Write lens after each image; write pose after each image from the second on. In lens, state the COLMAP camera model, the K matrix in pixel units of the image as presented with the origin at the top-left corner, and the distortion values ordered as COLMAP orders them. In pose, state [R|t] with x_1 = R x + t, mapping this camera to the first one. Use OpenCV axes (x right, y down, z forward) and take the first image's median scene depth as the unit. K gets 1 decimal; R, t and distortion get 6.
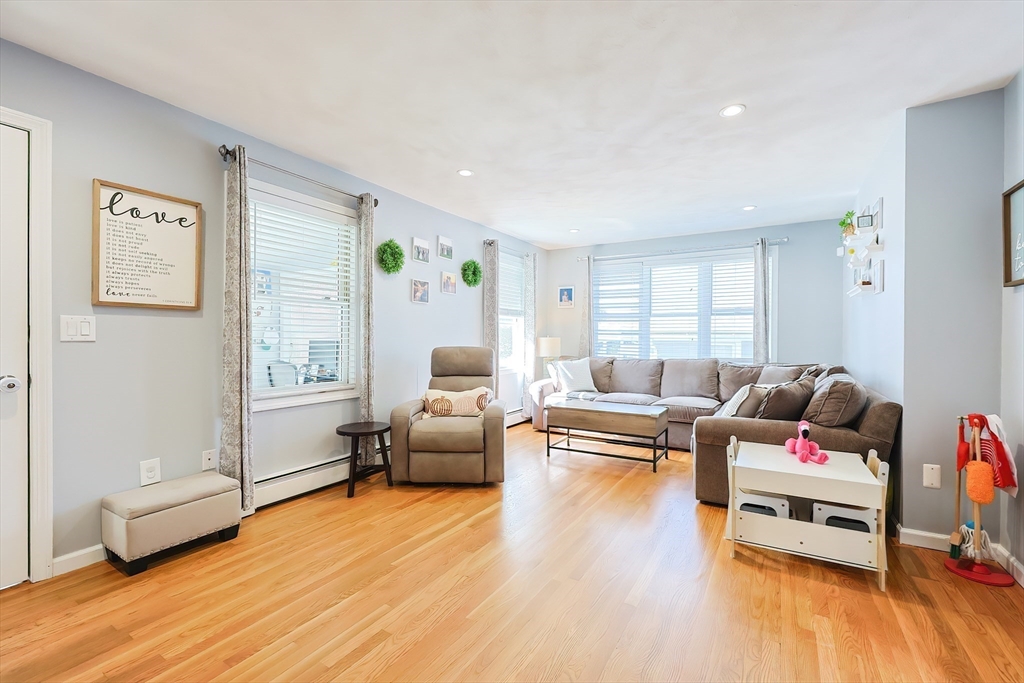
lens RADIAL K [[436.3, 0, 515.4], [0, 436.3, 340.9], [0, 0, 1]] dist [-0.000646, 0.000216]
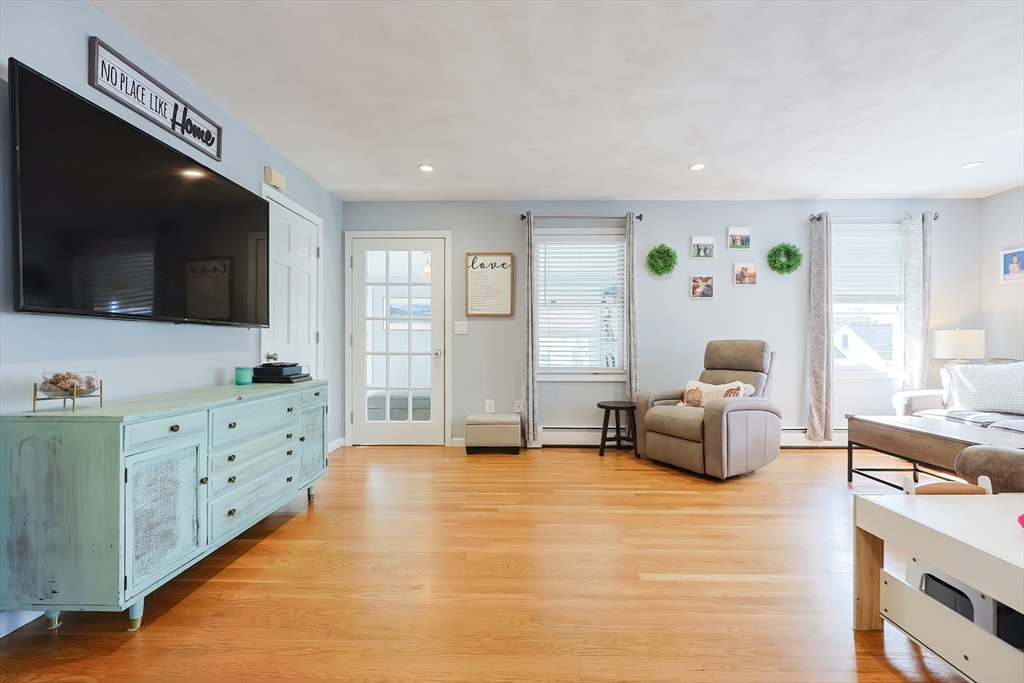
lens RADIAL K [[441.1, 0, 519.3], [0, 441.1, 342.0], [0, 0, 1]] dist [-0.000439, -0.000095]
pose [[0.500608, -0.008868, -0.865629, 0.549127], [-0.004675, 0.999905, -0.012947, 0.037226], [0.865662, 0.010528, 0.500519, 0.125200]]
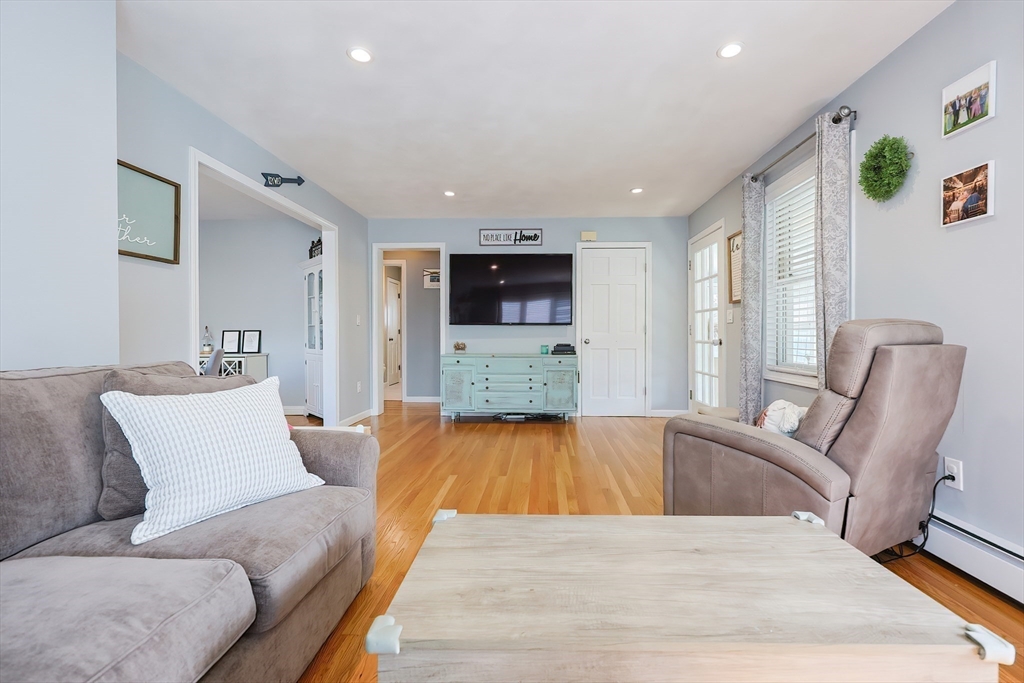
lens RADIAL K [[441.1, 0, 519.3], [0, 441.1, 342.0], [0, 0, 1]] dist [-0.000439, -0.000095]
pose [[-0.879534, 0.002947, -0.475827, 0.455268], [-0.007097, 0.999788, 0.019311, 0.032554], [0.475783, 0.020361, -0.879327, 1.387627]]
